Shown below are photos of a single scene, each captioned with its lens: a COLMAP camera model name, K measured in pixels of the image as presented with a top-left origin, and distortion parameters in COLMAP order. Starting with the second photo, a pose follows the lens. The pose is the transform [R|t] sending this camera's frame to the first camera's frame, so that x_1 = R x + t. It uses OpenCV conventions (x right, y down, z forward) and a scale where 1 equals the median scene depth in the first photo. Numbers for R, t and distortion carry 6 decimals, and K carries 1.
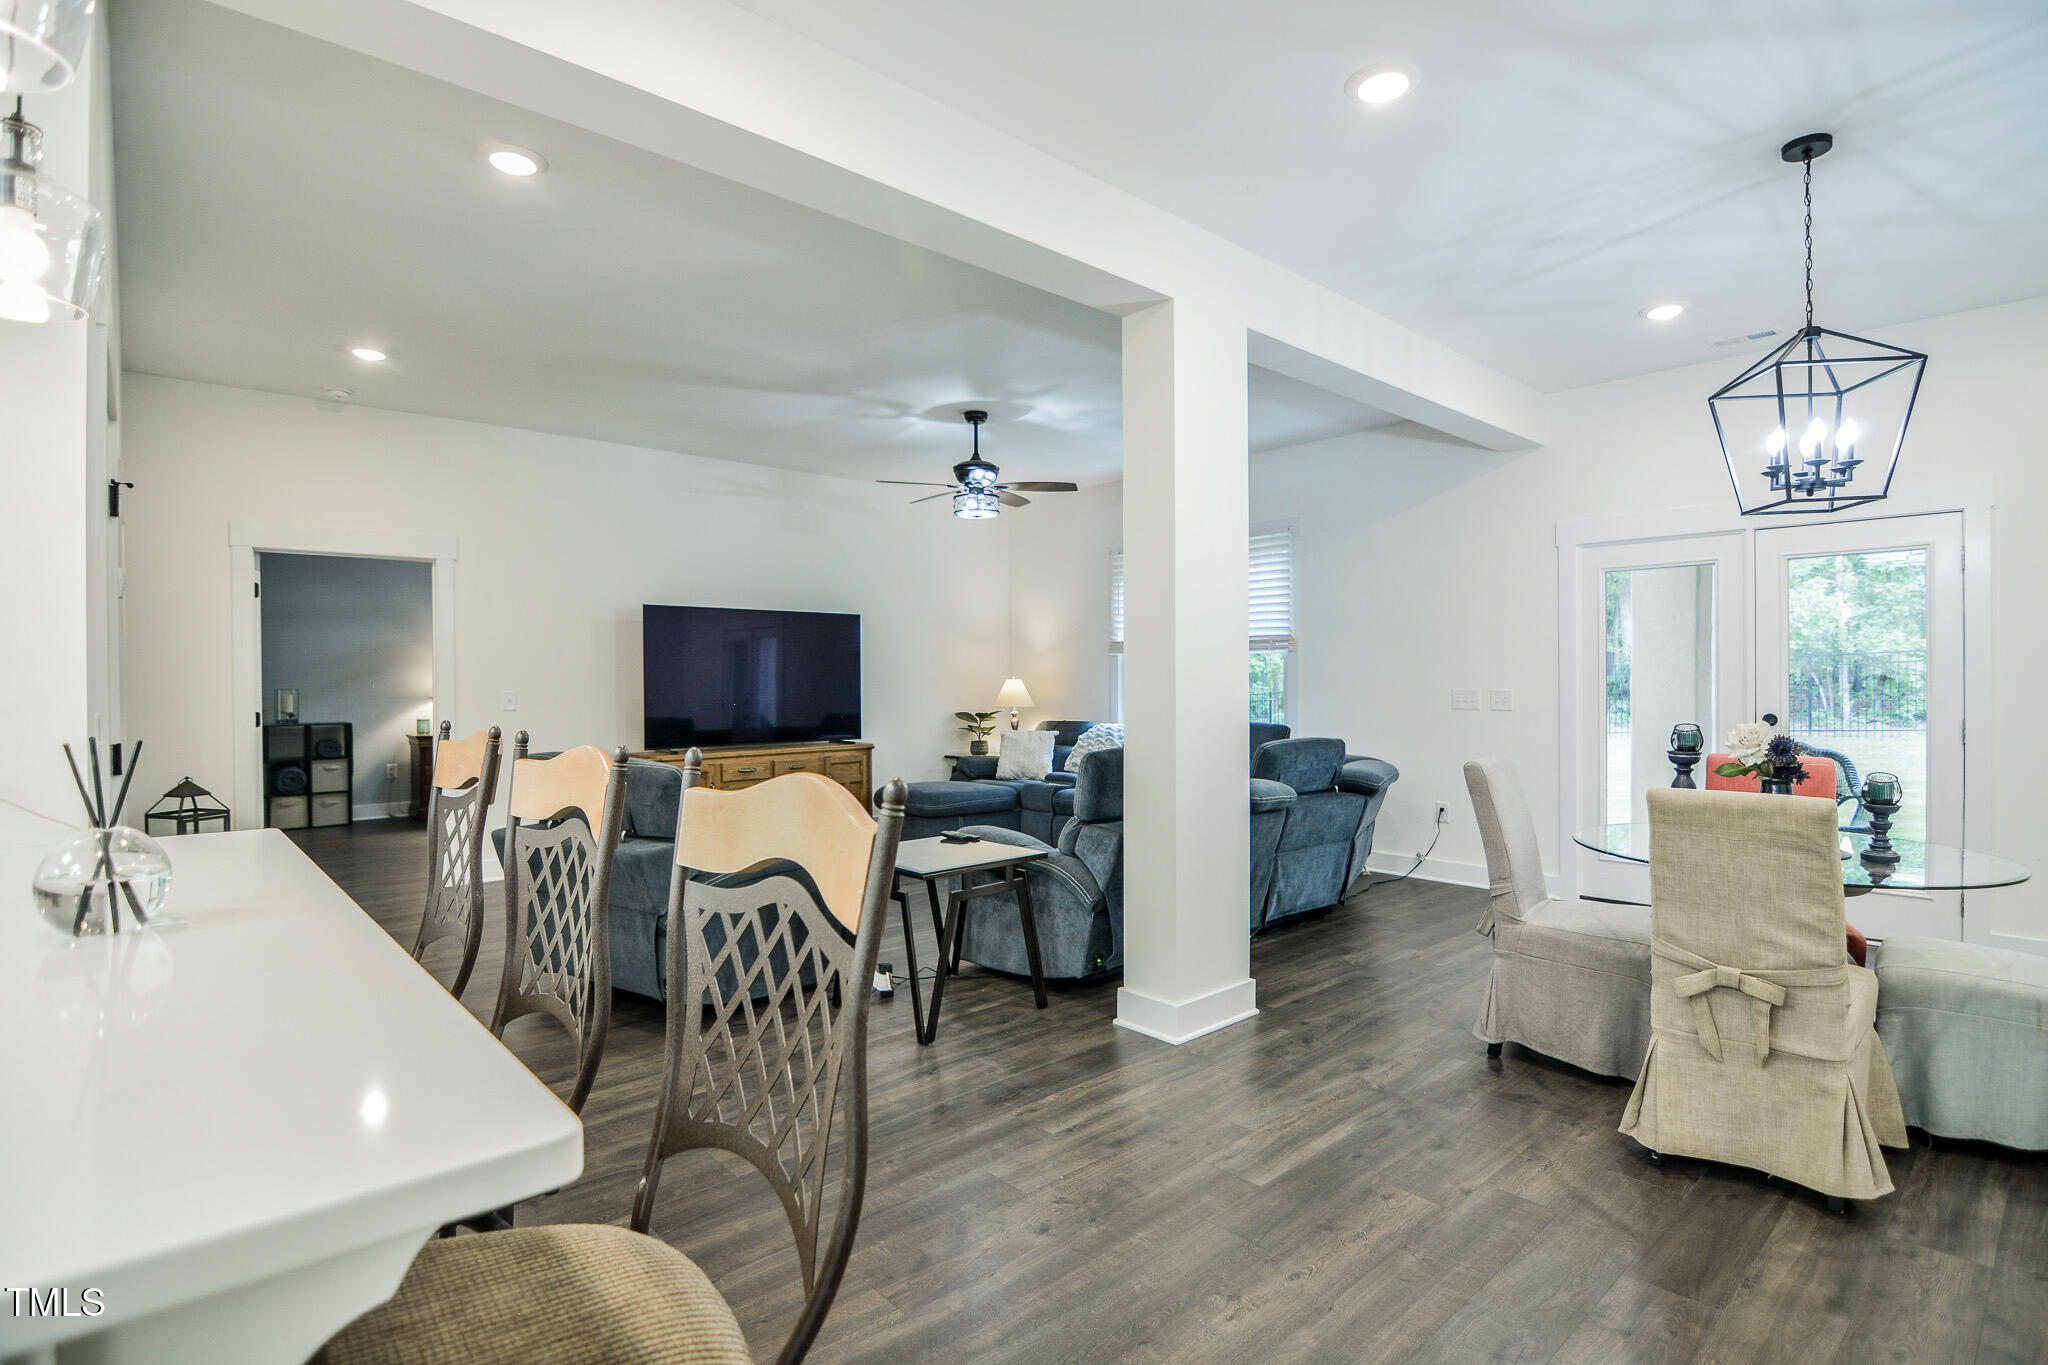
lens RADIAL K [[998.8, 0, 1033.0], [0, 998.8, 674.1], [0, 0, 1]] dist [-0.008968, -0.008167]
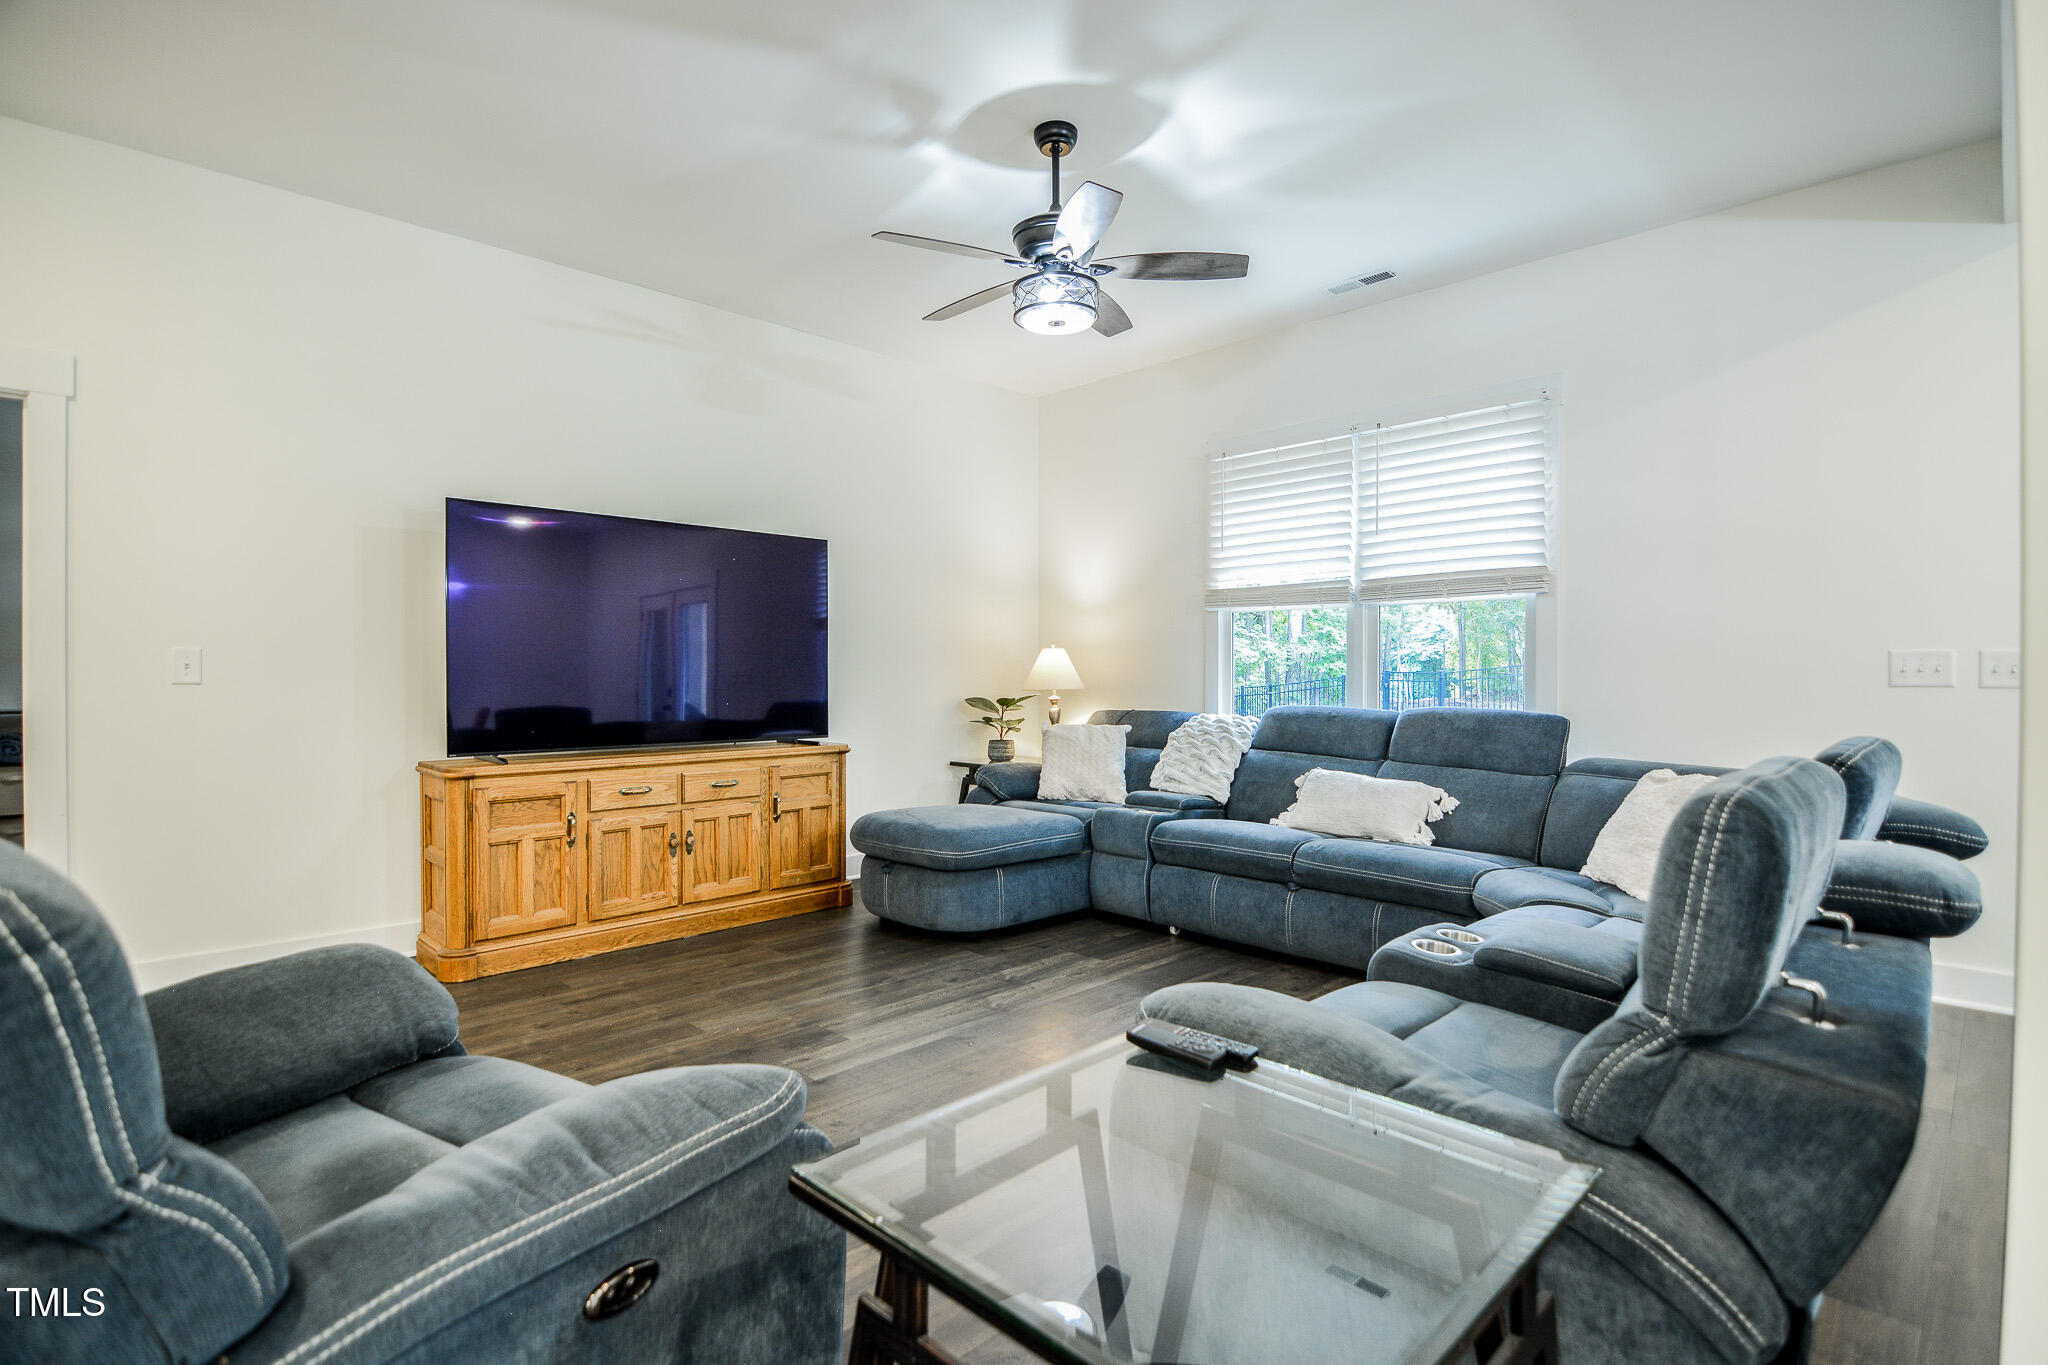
lens RADIAL K [[991.3, 0, 1015.3], [0, 991.3, 667.5], [0, 0, 1]] dist [-0.005078, -0.011789]
pose [[0.999401, 0.004079, 0.034364, -0.154250], [-0.003933, 0.999983, -0.004311, 0.047514], [-0.034381, 0.004174, 0.999400, 0.754576]]
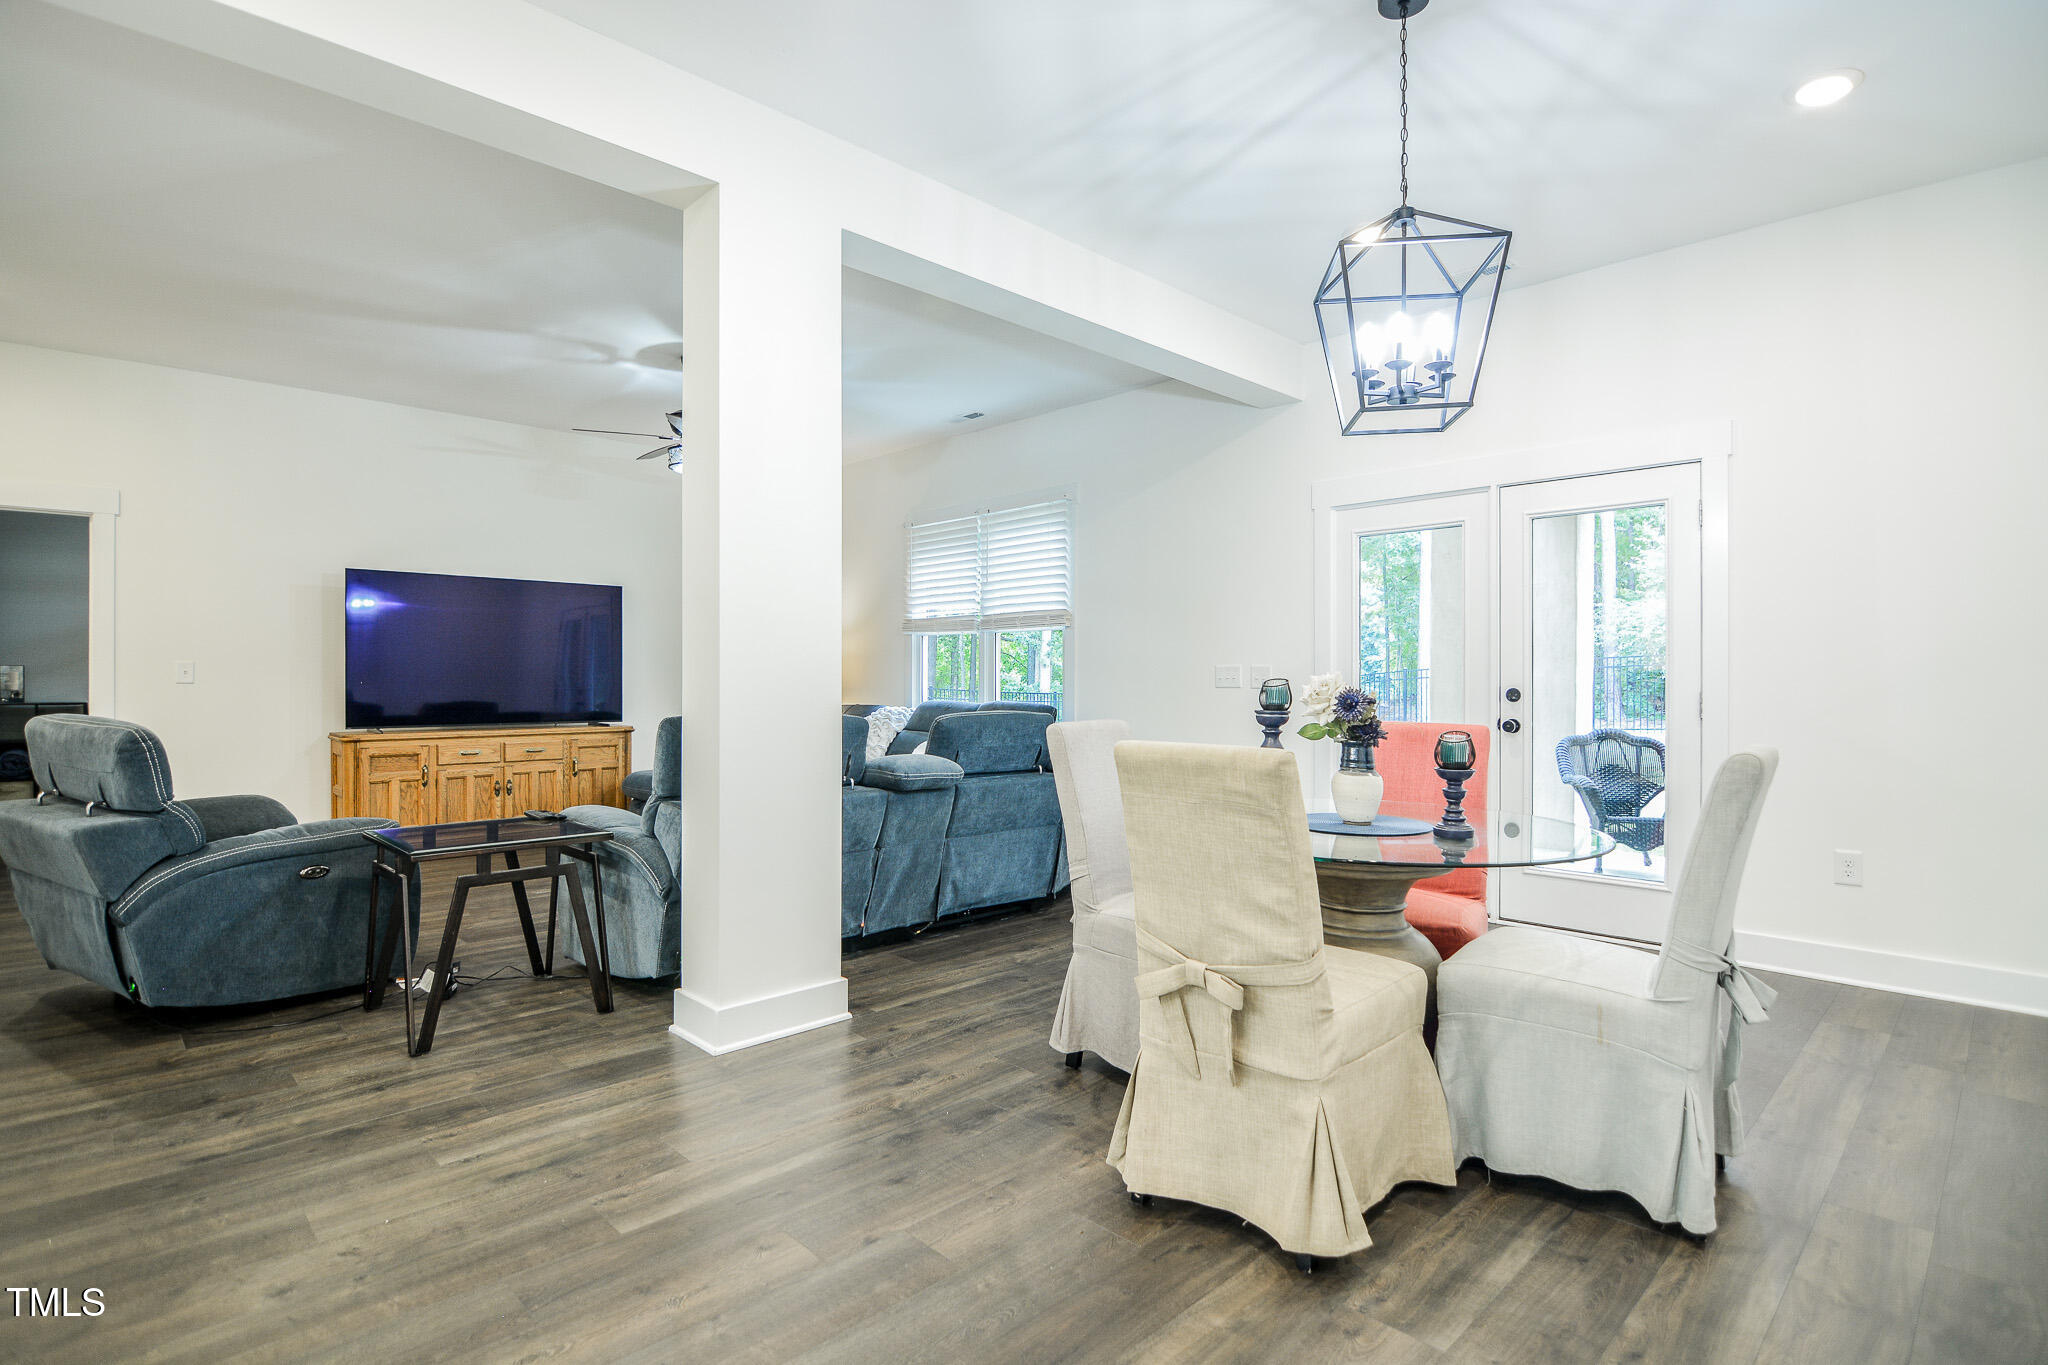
lens RADIAL K [[1005.9, 0, 1028.9], [0, 1005.9, 674.0], [0, 0, 1]] dist [-0.006714, -0.008006]
pose [[0.999413, 0.006735, 0.033577, 0.351223], [-0.006675, 0.999976, -0.001923, 0.041611], [-0.033589, 0.001698, 0.999434, 0.121134]]
